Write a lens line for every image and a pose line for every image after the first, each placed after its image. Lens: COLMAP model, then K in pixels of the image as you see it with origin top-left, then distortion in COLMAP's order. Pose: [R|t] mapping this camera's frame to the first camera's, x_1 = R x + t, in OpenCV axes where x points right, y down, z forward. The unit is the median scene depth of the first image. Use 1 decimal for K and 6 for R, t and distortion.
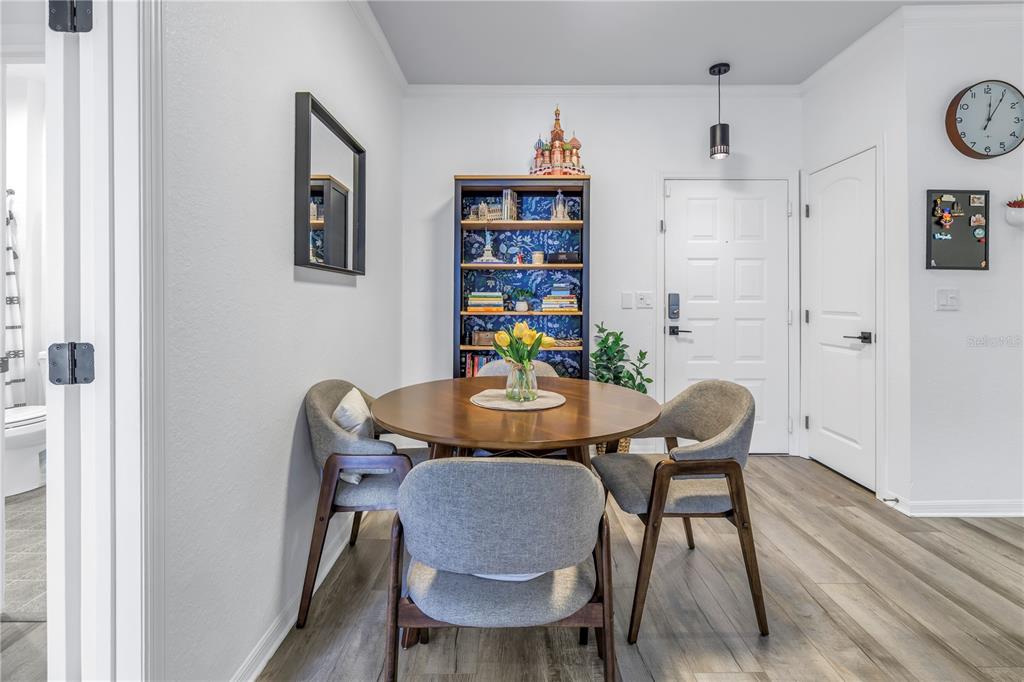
lens RADIAL K [[455.5, 0, 511.8], [0, 455.5, 298.5], [0, 0, 1]] dist [0.000907, 0.000393]
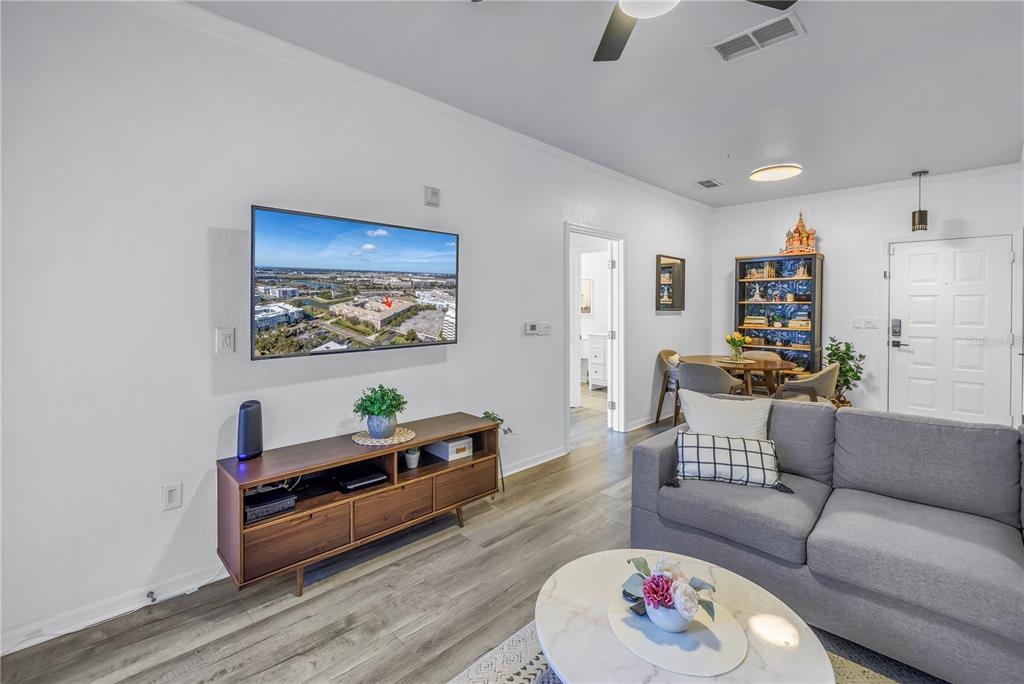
lens RADIAL K [[451.9, 0, 514.9], [0, 451.9, 308.9], [0, 0, 1]] dist [0.008844, 0.000137]
pose [[0.713396, 0.007096, -0.700726, 0.545233], [-0.002943, 0.999970, 0.007131, -0.056052], [0.700755, -0.003025, 0.713395, -1.022255]]
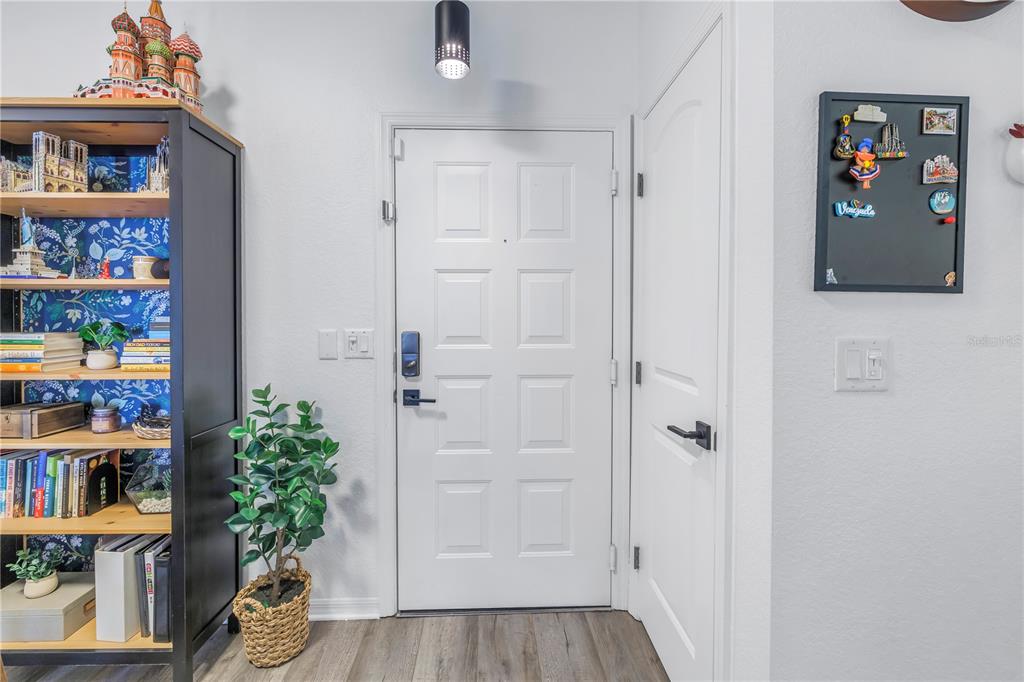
lens RADIAL K [[442.7, 0, 501.6], [0, 442.7, 327.1], [0, 0, 1]] dist [0.000754, -0.000100]
pose [[0.999491, -0.002344, 0.031821, 0.482947], [0.001540, 0.999680, 0.025248, -0.033359], [-0.031870, -0.025186, 0.999175, 0.479824]]
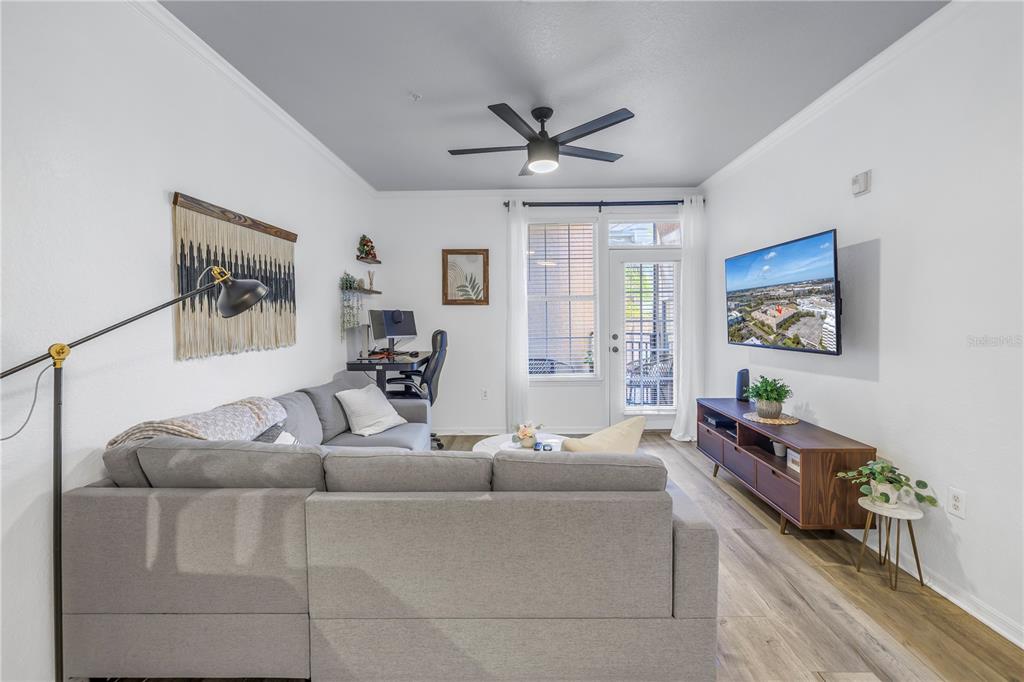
lens RADIAL K [[439.0, 0, 508.2], [0, 439.0, 312.2], [0, 0, 1]] dist [-0.000444, -0.000219]
pose [[-0.999707, 0.010025, 0.022030, 0.383594], [0.009953, 0.999945, -0.003404, -0.058753], [-0.022063, -0.003184, -0.999752, 0.383093]]
